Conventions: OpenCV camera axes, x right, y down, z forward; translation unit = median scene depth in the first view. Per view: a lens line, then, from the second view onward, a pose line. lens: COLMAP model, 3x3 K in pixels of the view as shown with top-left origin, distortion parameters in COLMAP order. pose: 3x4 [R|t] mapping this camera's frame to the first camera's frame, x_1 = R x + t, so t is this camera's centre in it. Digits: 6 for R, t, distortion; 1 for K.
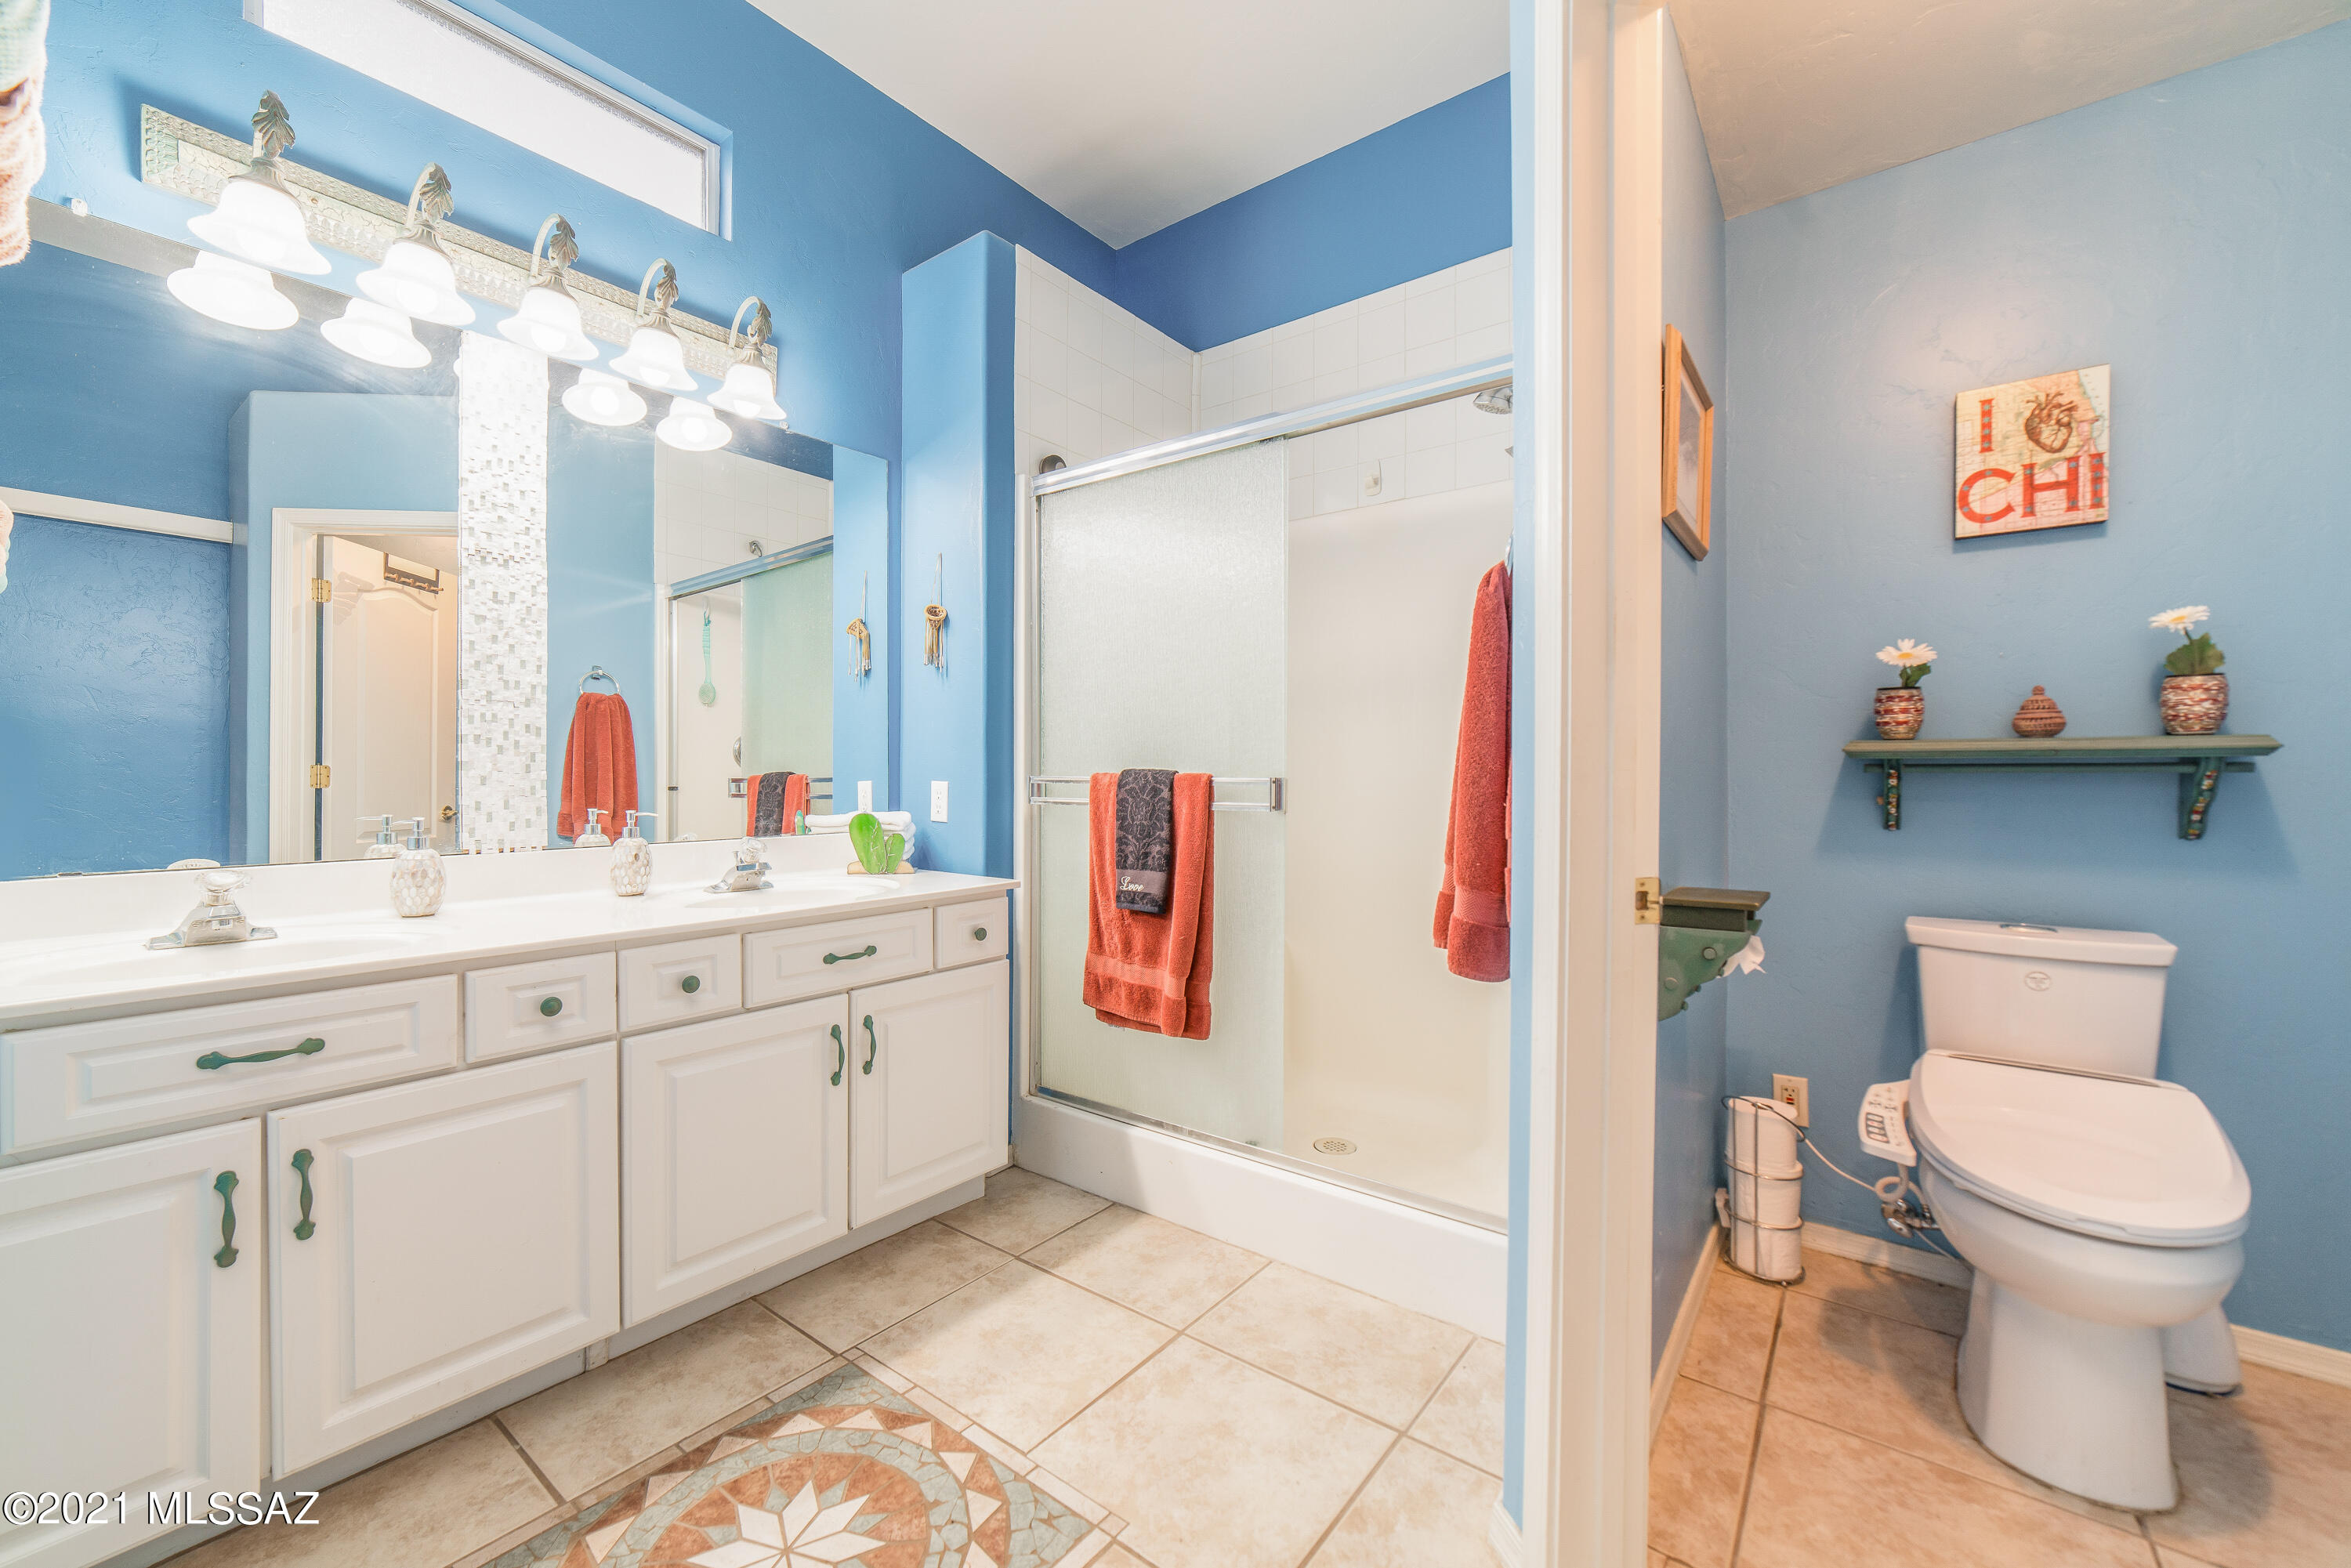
lens RADIAL K [[917.9, 0, 1159.4], [0, 917.9, 795.9], [0, 0, 1]] dist [-0.020202, 0.008275]
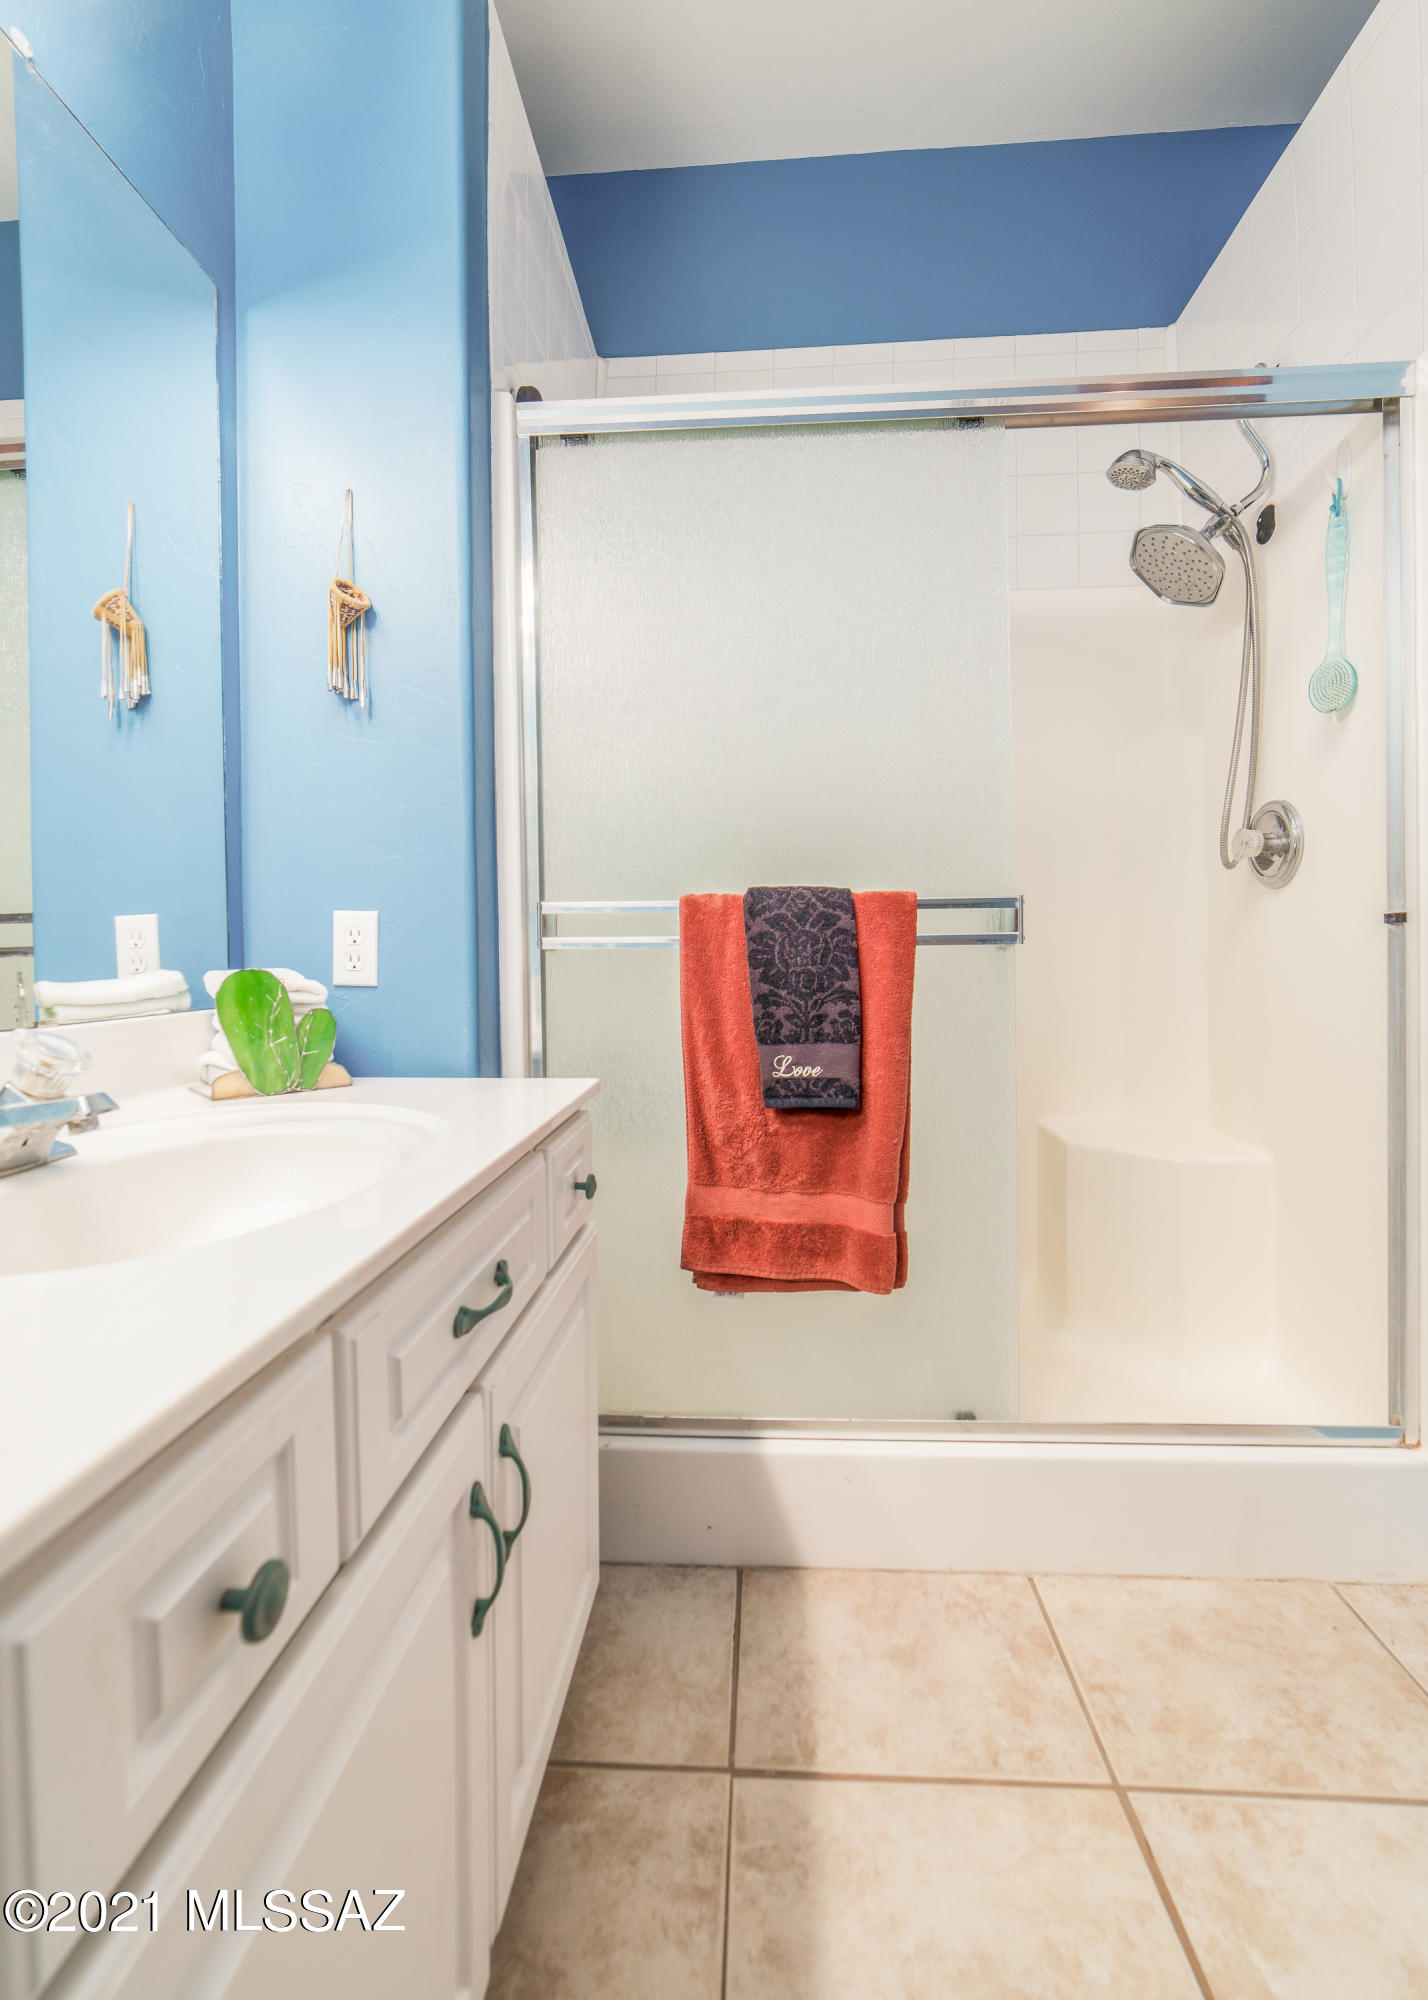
lens RADIAL K [[820.8, 0, 711.1], [0, 820.8, 989.2], [0, 0, 1]] dist [-0.012949, 0.000518]
pose [[0.832983, -0.031920, 0.552378, -0.380977], [0.027959, 0.999487, 0.015595, 0.031922], [-0.552592, 0.002454, 0.833448, 0.553823]]
